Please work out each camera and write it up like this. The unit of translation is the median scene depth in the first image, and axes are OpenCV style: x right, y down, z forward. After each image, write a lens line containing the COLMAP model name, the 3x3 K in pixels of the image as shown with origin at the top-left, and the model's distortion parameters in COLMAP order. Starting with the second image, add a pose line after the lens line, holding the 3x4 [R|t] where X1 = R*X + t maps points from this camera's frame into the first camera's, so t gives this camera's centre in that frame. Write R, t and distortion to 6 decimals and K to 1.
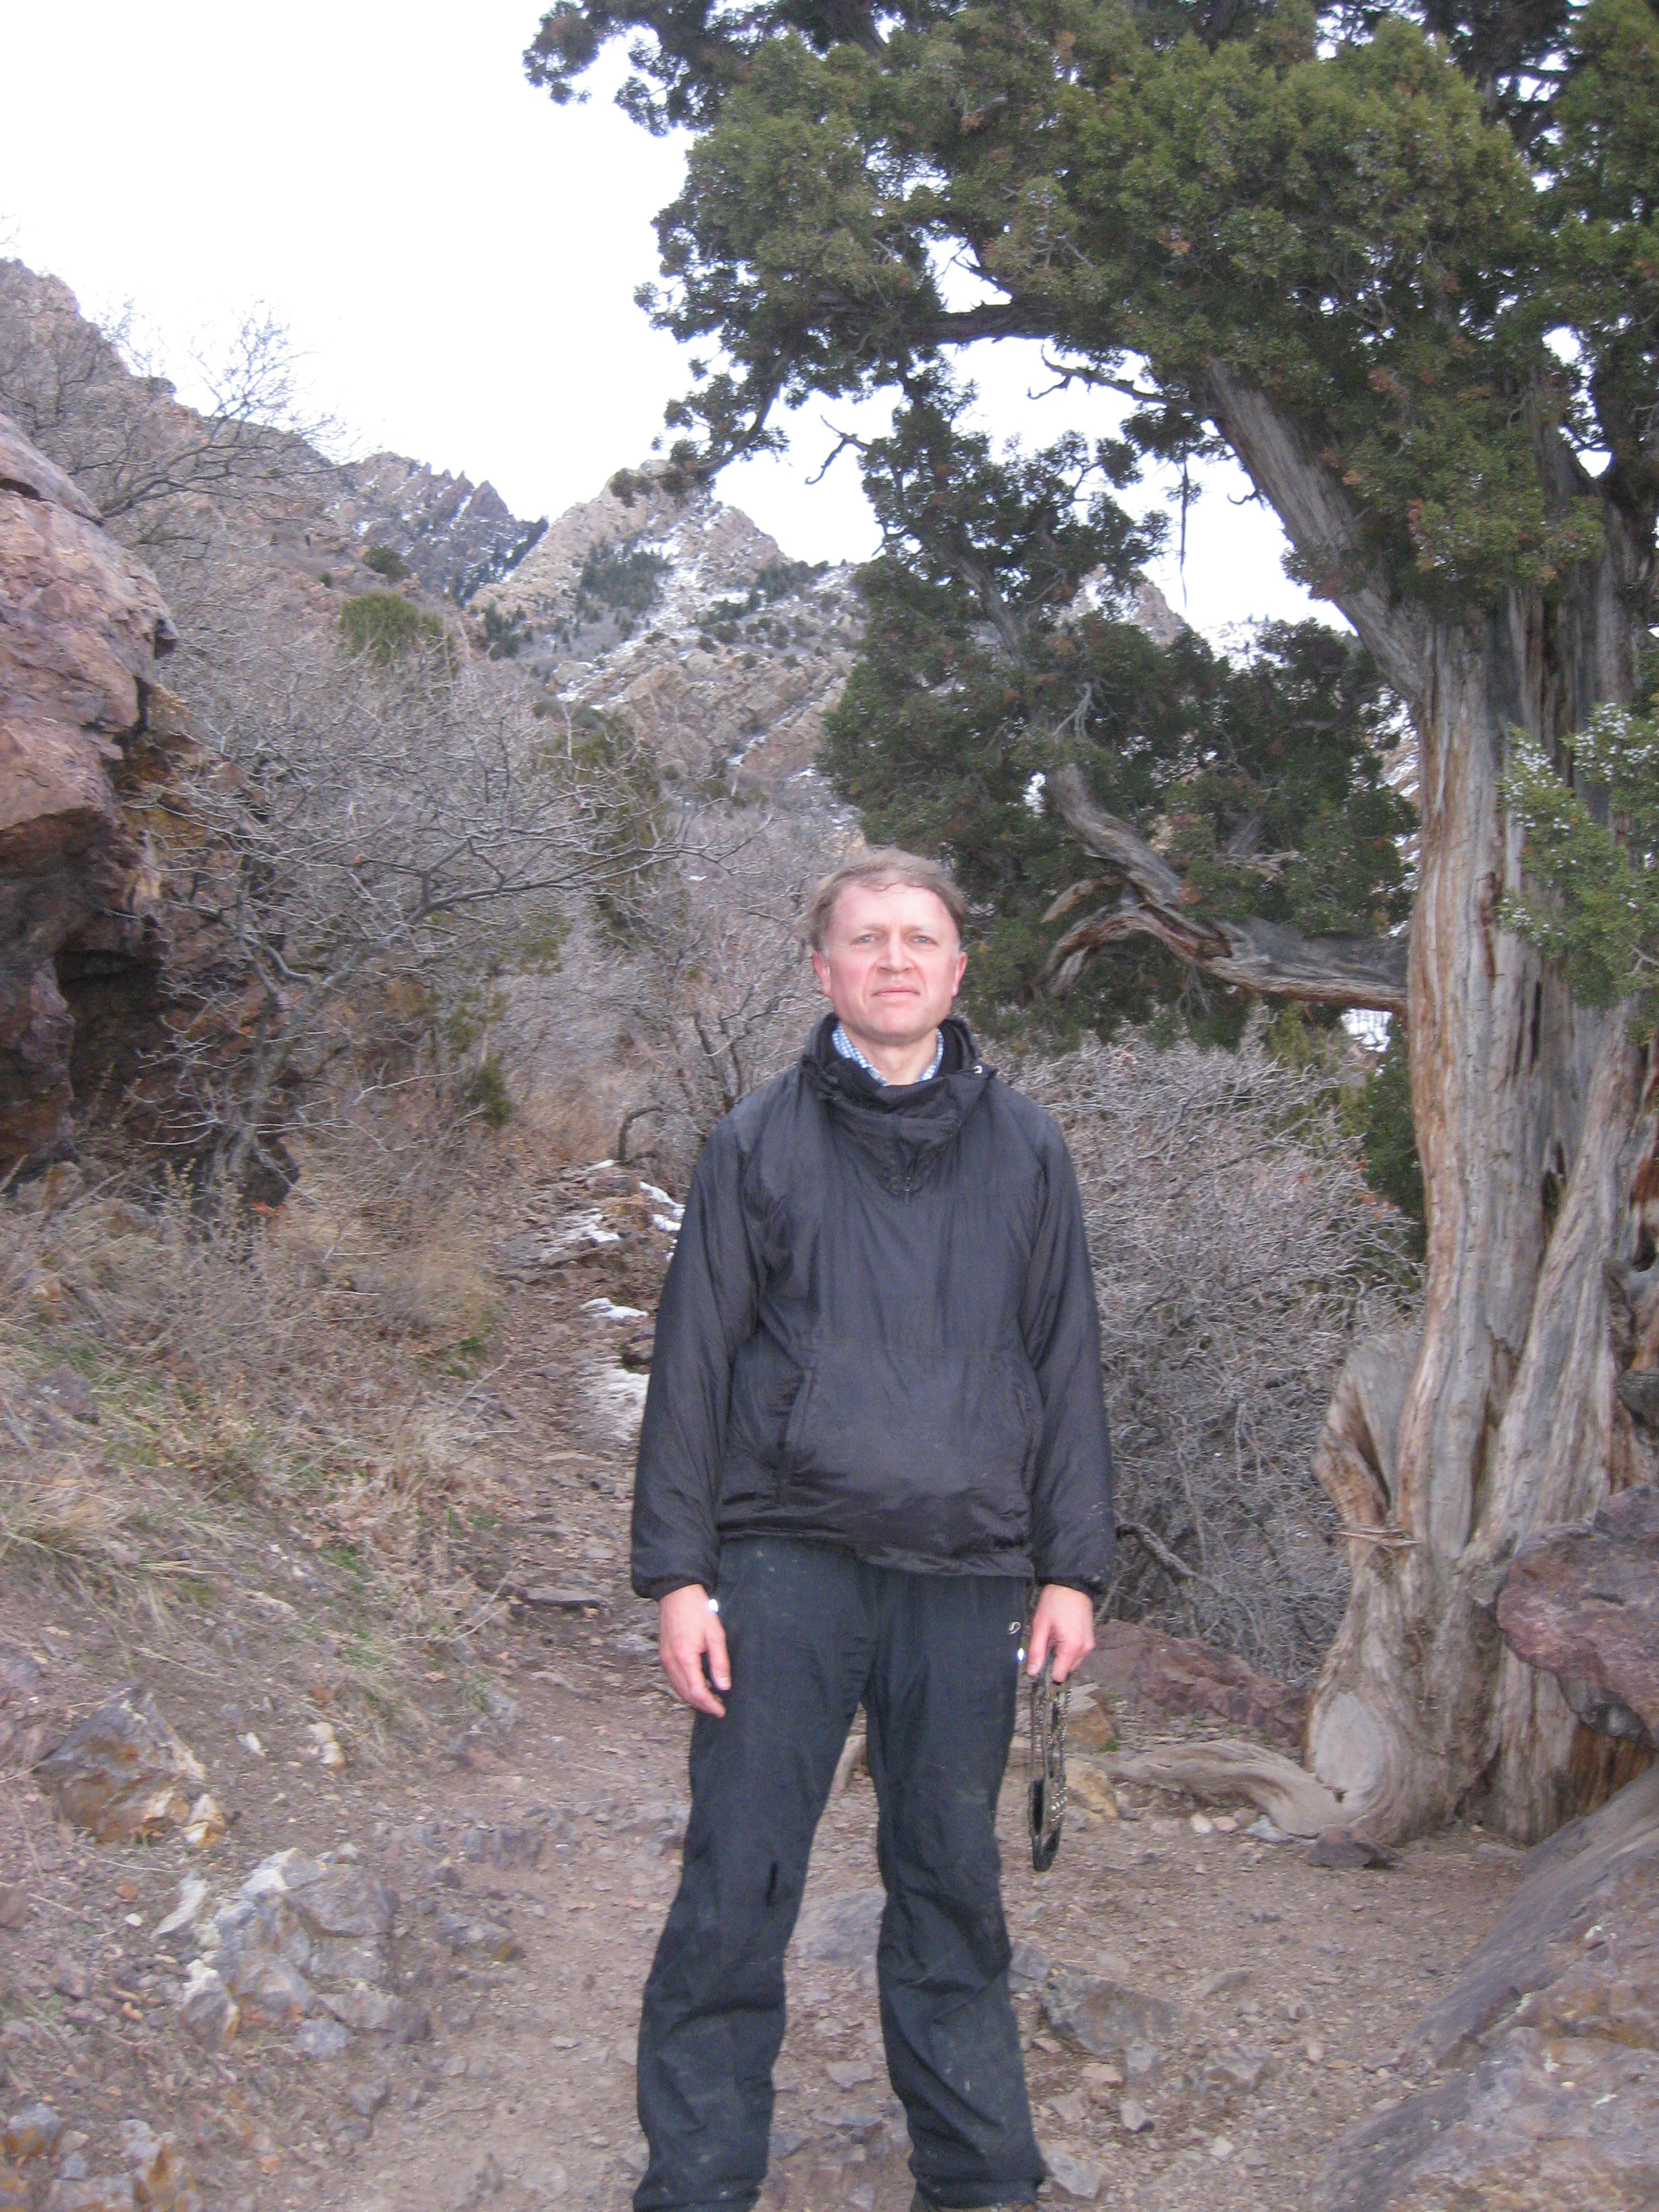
lens RADIAL K [[2361.4, 0, 836.8], [0, 2361.4, 1103.7], [0, 0, 1]] dist [-0.170050, 0.121231]
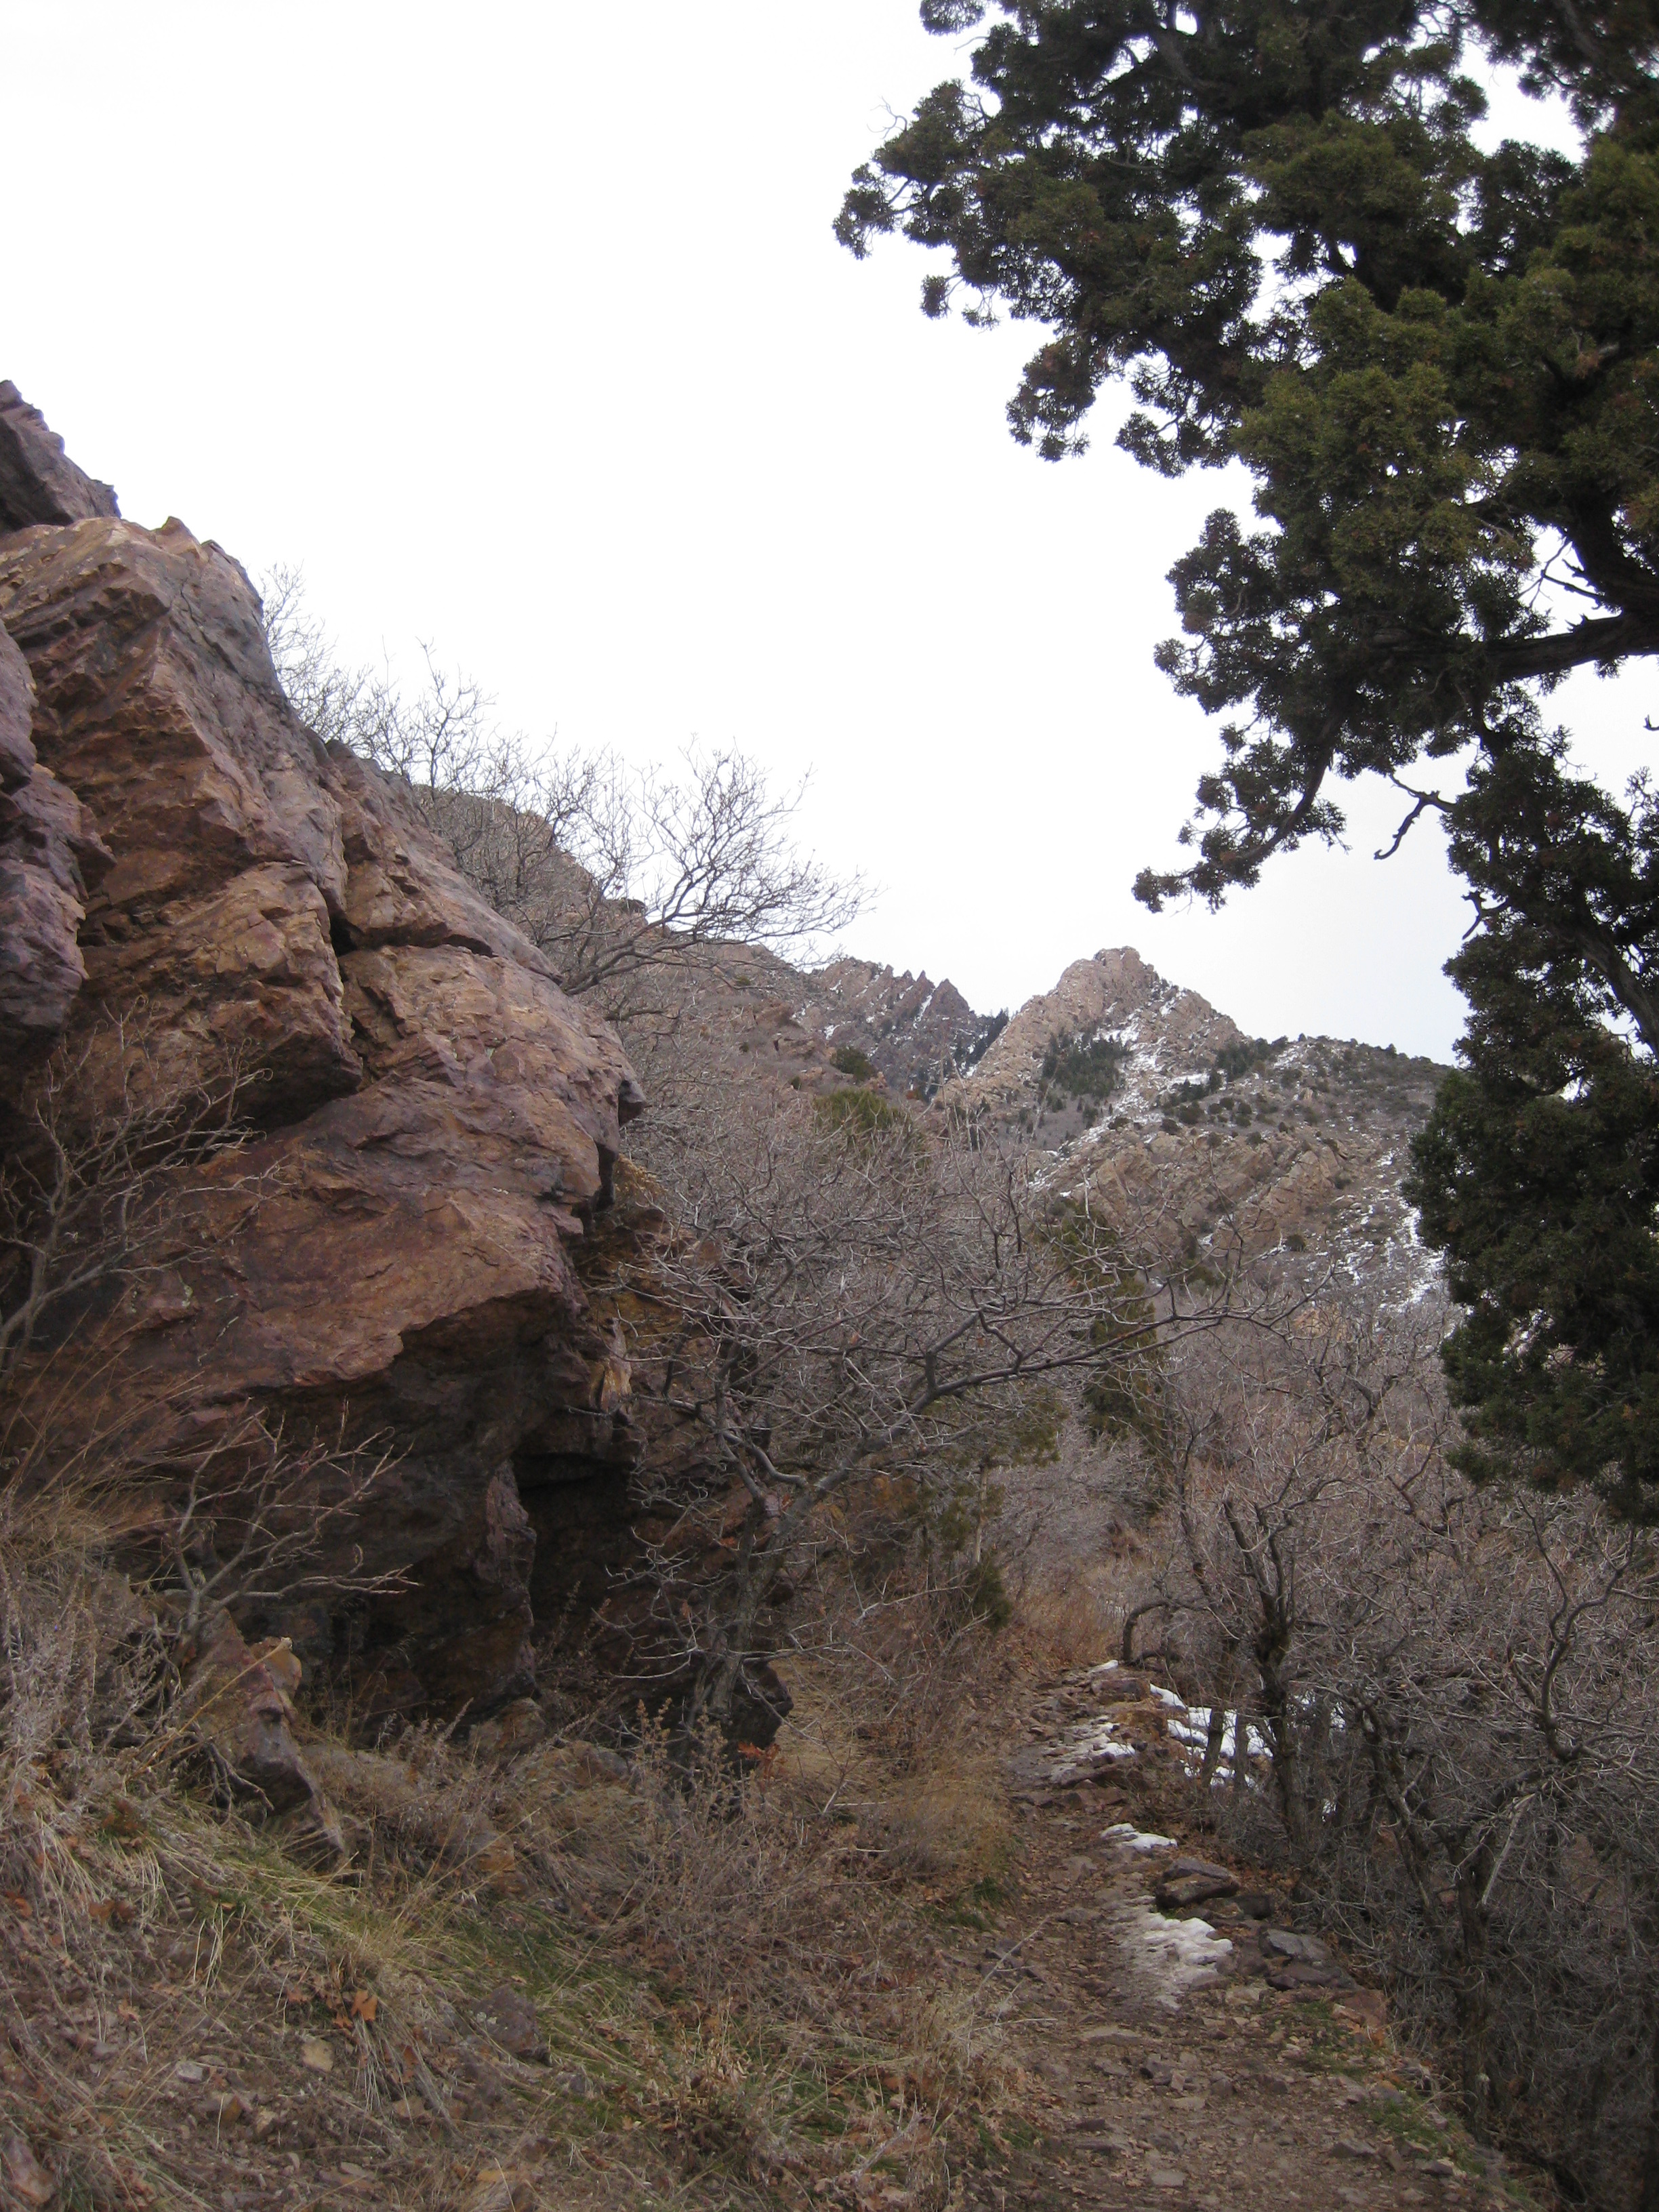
lens RADIAL K [[2361.4, 0, 836.8], [0, 2361.4, 1103.7], [0, 0, 1]] dist [-0.170050, 0.121231]
pose [[0.979291, -0.061587, -0.192861, -0.035720], [0.020873, 0.978245, -0.206402, -0.009879], [0.201377, 0.198103, 0.959272, 0.140280]]
